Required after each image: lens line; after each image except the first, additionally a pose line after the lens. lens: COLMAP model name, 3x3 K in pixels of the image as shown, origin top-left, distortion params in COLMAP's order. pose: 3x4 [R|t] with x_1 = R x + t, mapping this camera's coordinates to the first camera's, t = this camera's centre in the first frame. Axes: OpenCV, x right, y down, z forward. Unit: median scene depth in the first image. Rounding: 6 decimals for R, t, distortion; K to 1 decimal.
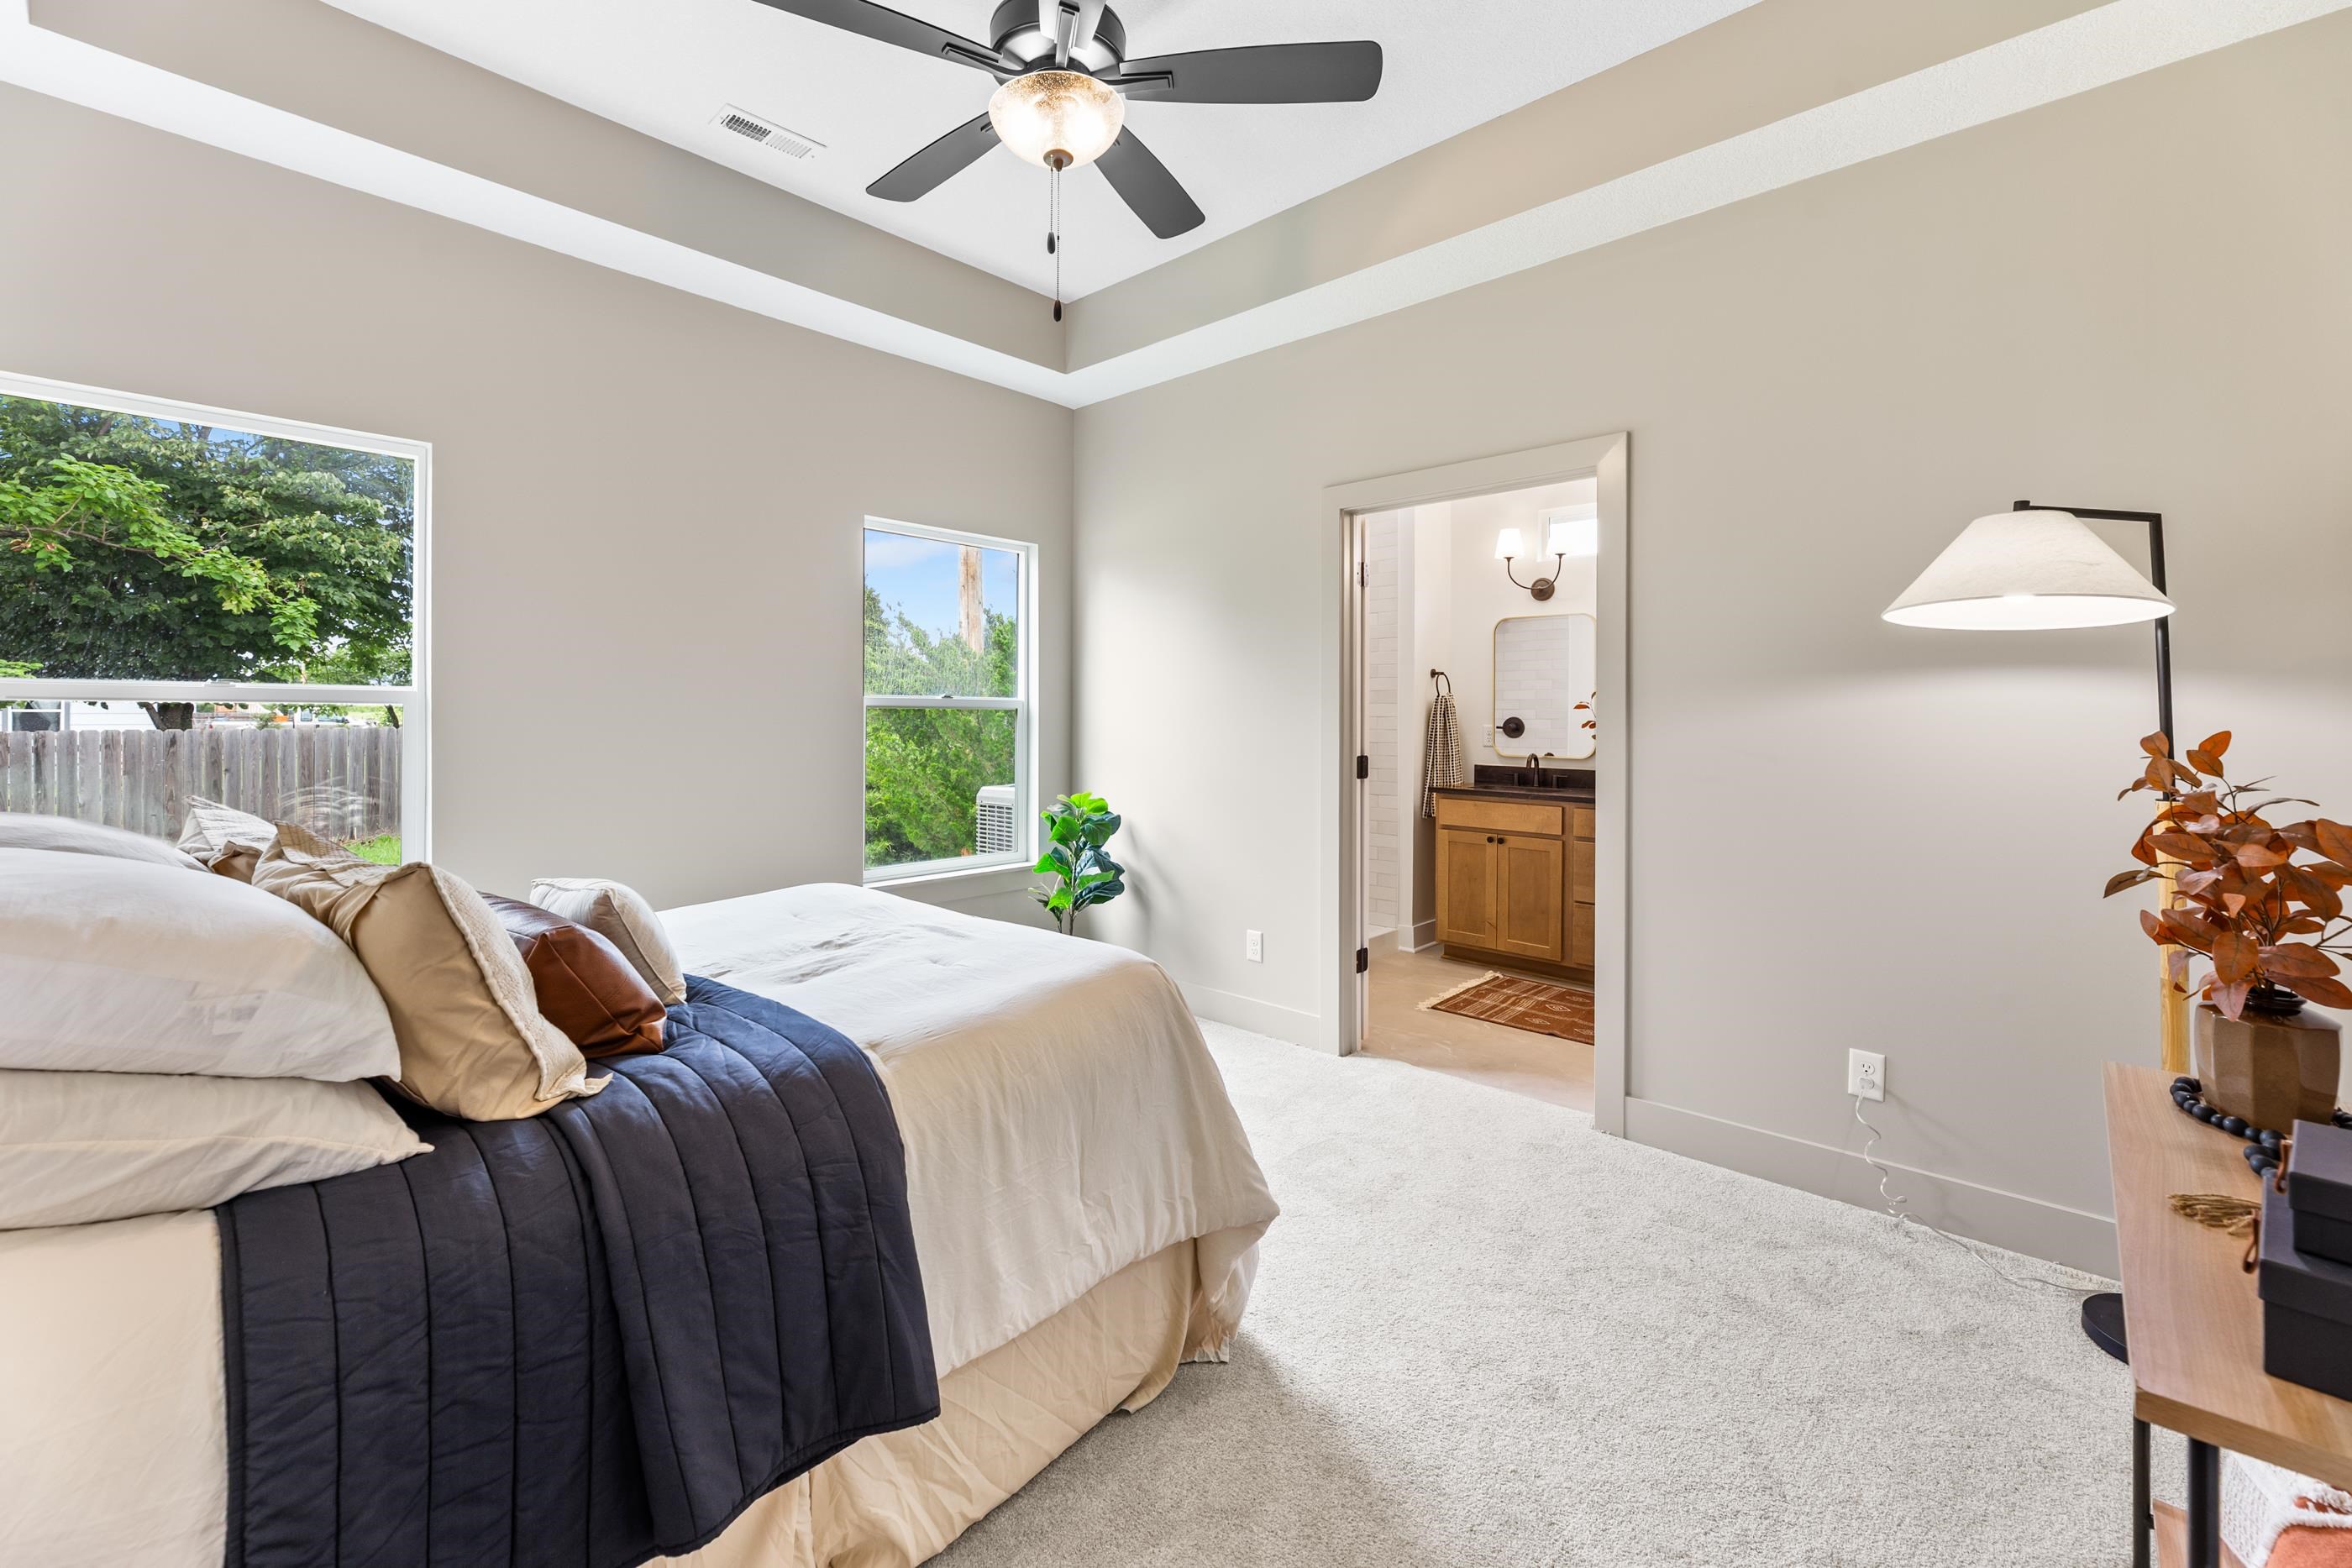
lens RADIAL K [[959.8, 0, 1169.3], [0, 959.8, 738.3], [0, 0, 1]] dist [-0.000336, -0.000113]
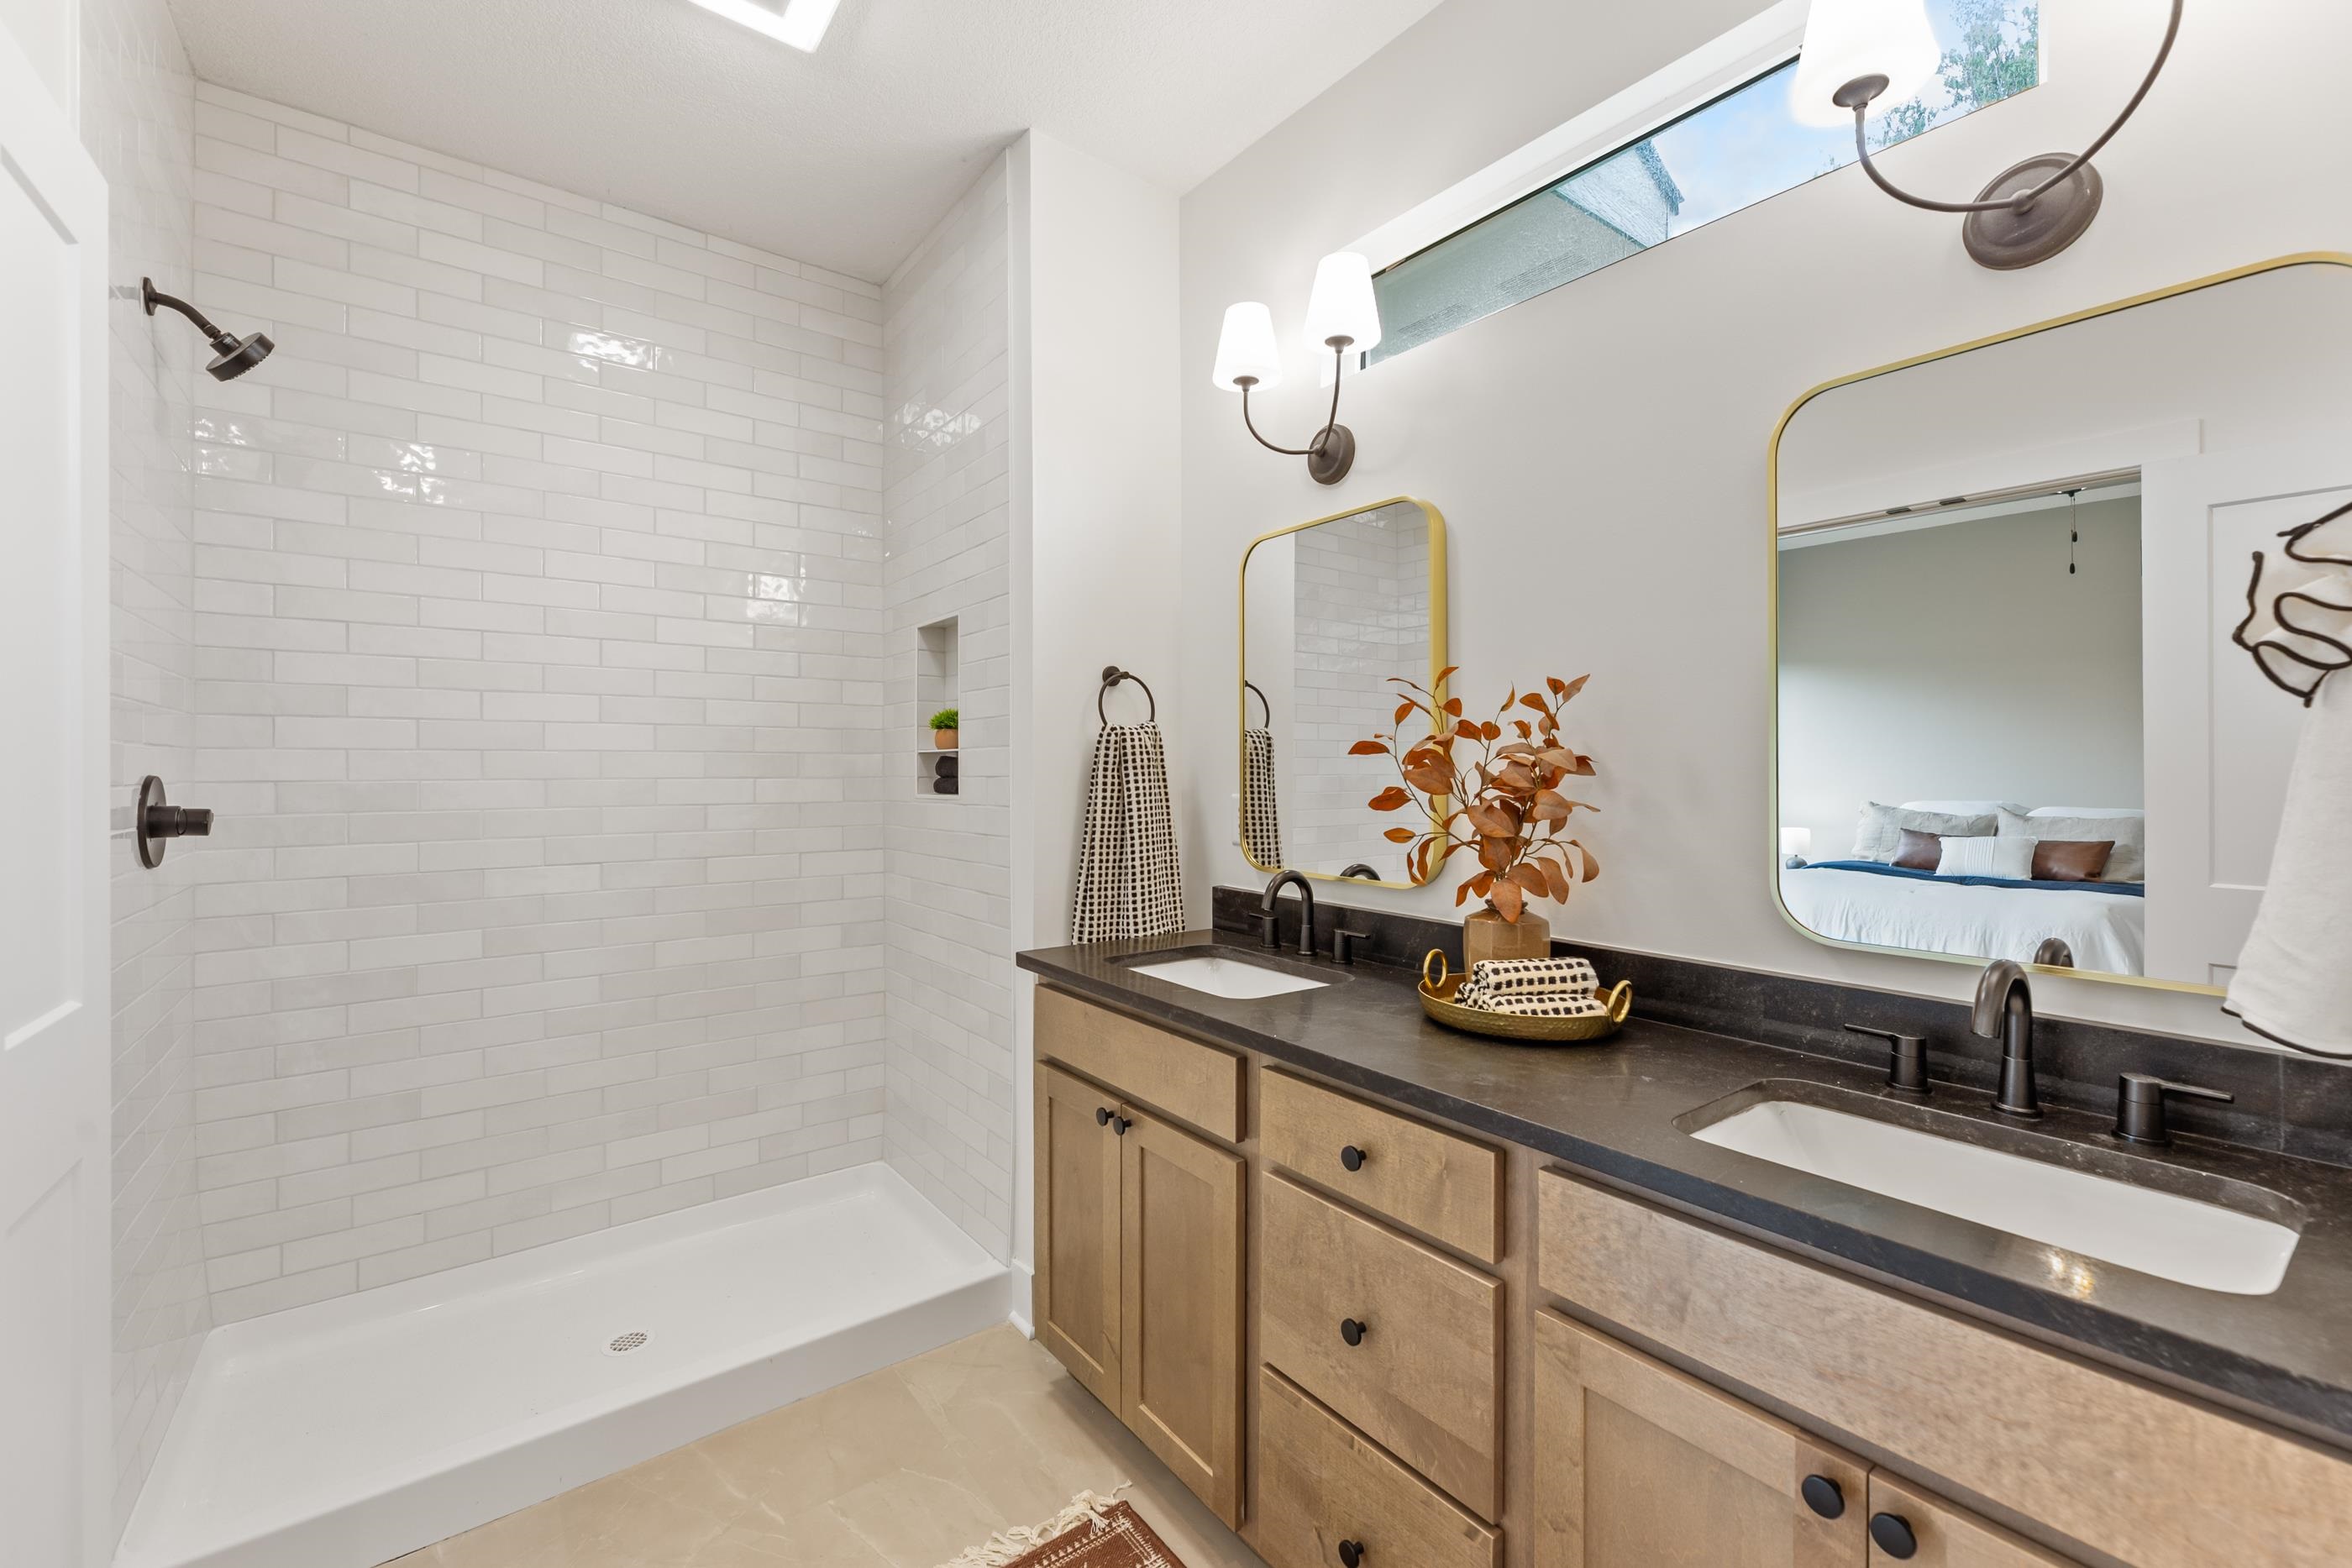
lens RADIAL K [[946.1, 0, 1170.1], [0, 946.1, 772.6], [0, 0, 1]] dist [0.001020, 0.000261]
pose [[0.986775, -0.000473, -0.162094, 0.377344], [-0.002804, 0.999796, -0.019985, -0.015161], [0.162070, 0.020175, 0.986573, 0.587752]]
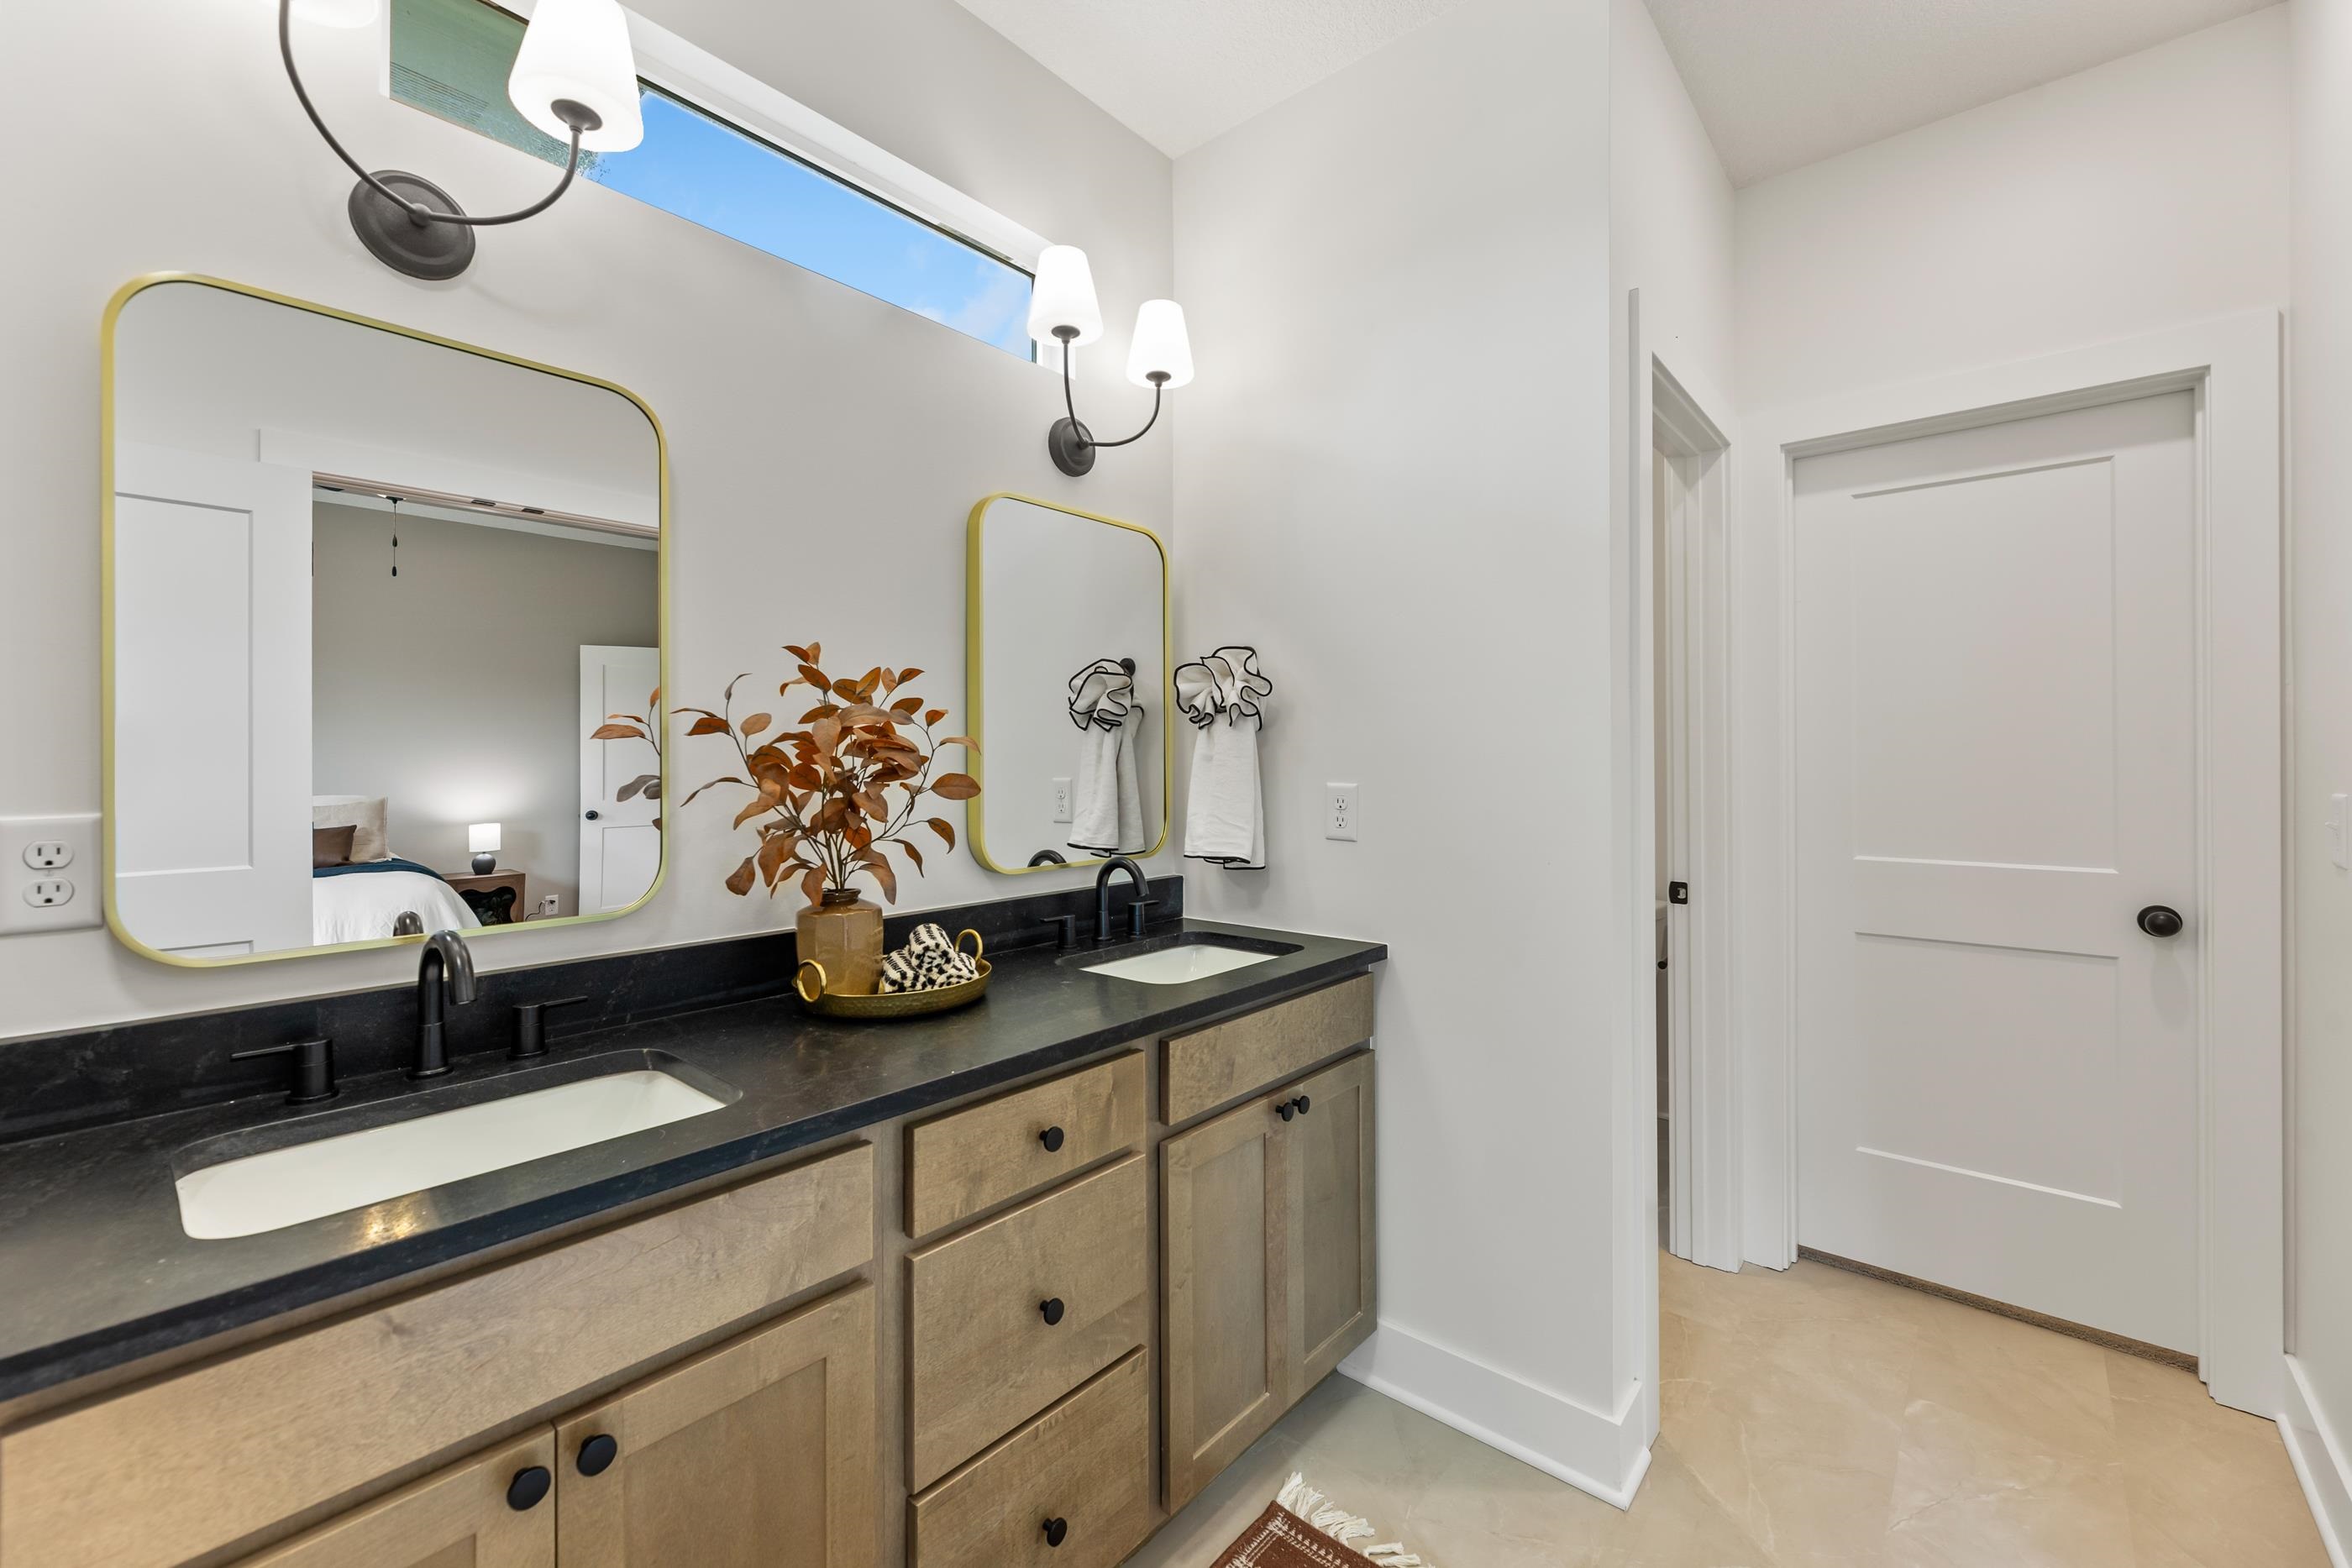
lens RADIAL K [[961.9, 0, 1109.3], [0, 961.9, 757.9], [0, 0, 1]] dist [0.020001, 0.000132]
pose [[-0.003378, -0.004119, 0.999986, 0.144154], [0.022245, 0.999744, 0.004193, -0.021179], [-0.999747, 0.022259, -0.003285, 0.809501]]
